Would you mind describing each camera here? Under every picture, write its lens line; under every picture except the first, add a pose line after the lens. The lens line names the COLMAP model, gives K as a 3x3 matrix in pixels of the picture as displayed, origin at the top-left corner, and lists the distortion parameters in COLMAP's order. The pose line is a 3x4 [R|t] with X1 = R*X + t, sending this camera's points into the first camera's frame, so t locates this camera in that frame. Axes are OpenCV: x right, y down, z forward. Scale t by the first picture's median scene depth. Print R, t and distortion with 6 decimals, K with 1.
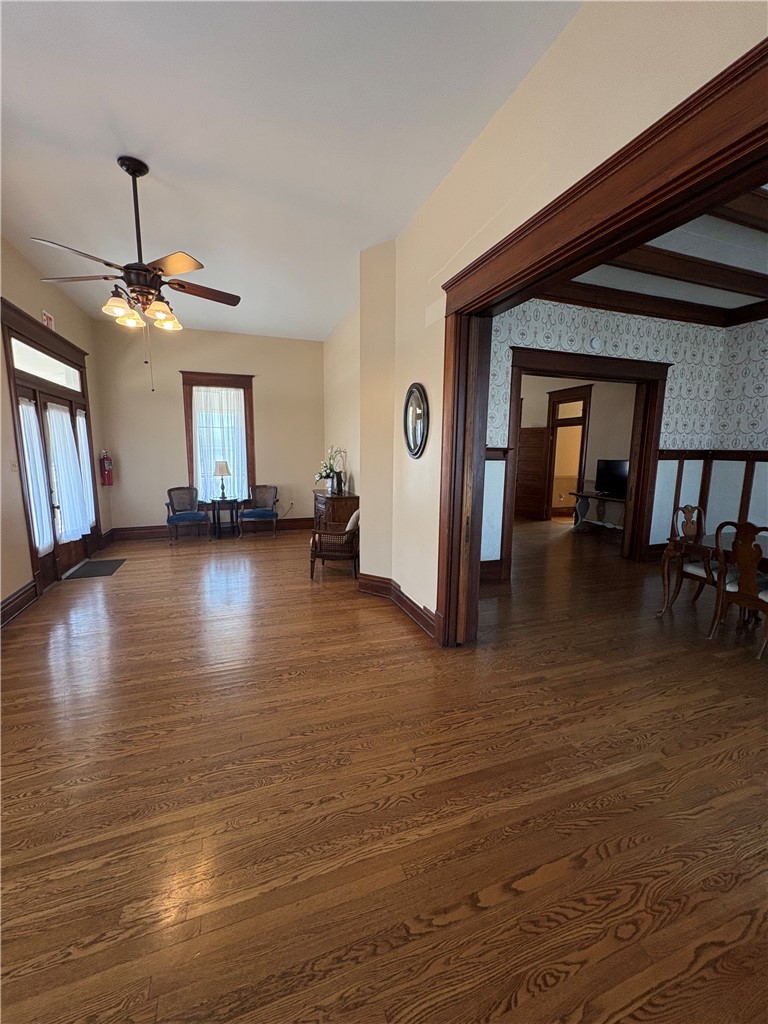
lens RADIAL K [[408.9, 0, 384.7], [0, 408.9, 510.9], [0, 0, 1]] dist [0.002161, 0.000166]
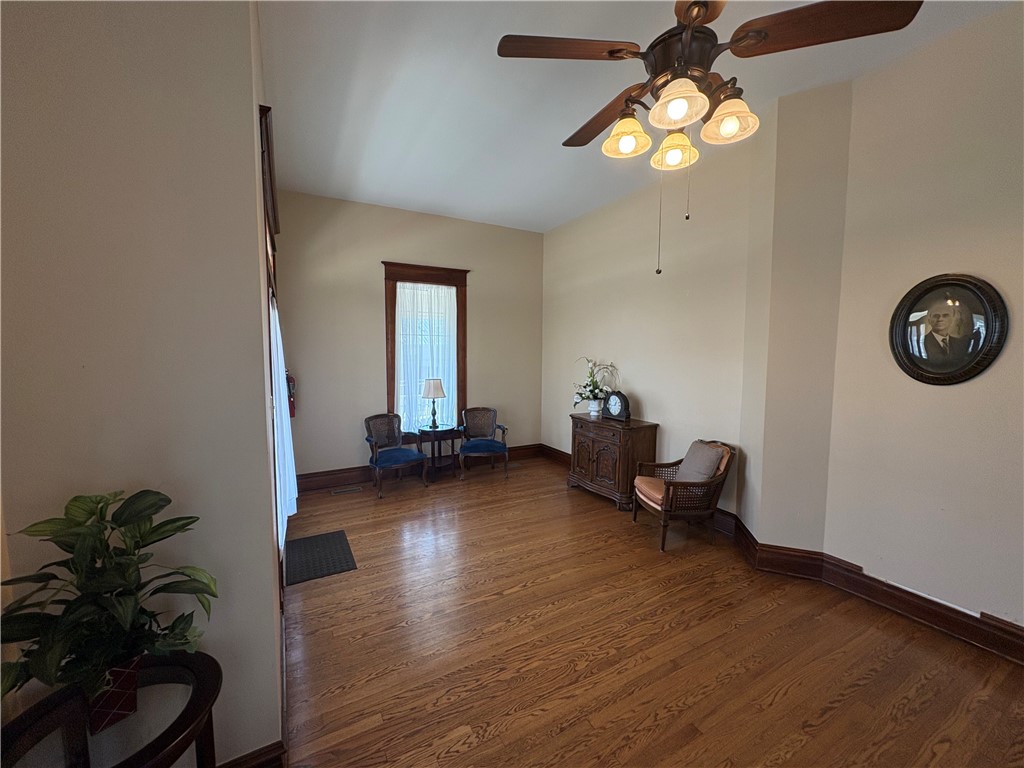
lens RADIAL K [[408.9, 0, 509.3], [0, 408.9, 380.9], [0, 0, 1]] dist [0.002161, 0.000166]
pose [[0.988326, -0.015775, 0.151533, -0.372665], [0.028607, 0.996149, -0.082880, -0.049694], [-0.149642, 0.086247, 0.984971, 0.227786]]
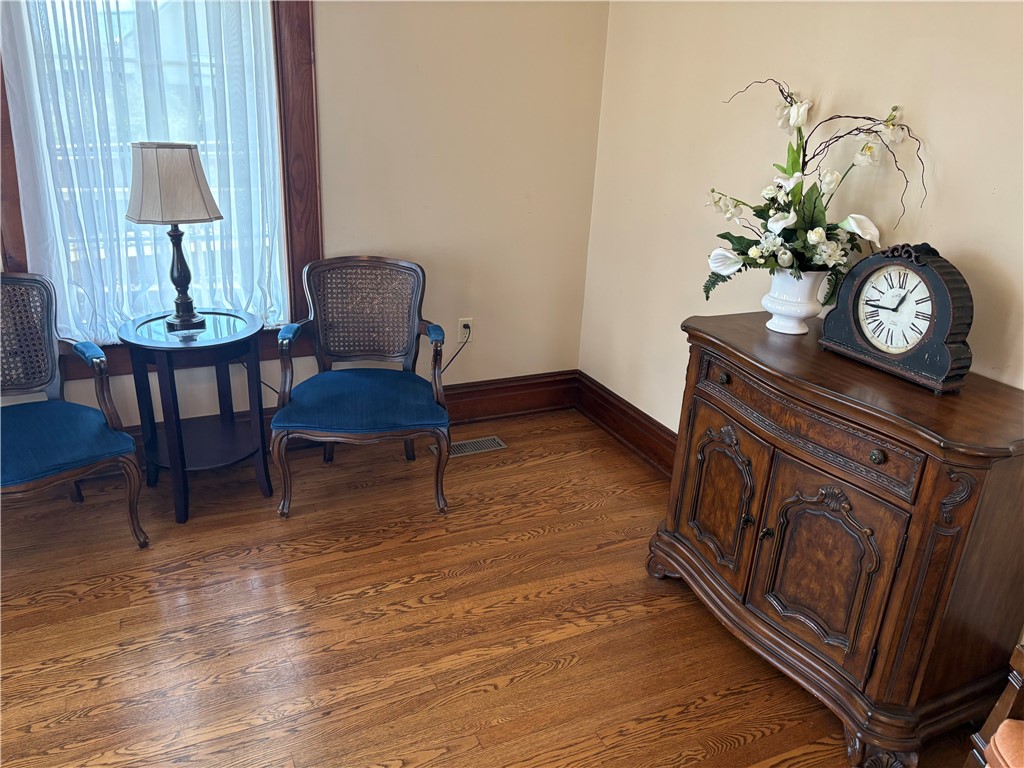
lens RADIAL K [[787.8, 0, 507.2], [0, 787.8, 385.4], [0, 0, 1]] dist [0.033868, -0.000550]
pose [[0.994980, -0.001820, 0.100058, -0.272823], [-0.019439, 0.977275, 0.211083, -0.091375], [-0.098168, -0.211969, 0.972333, 0.585205]]
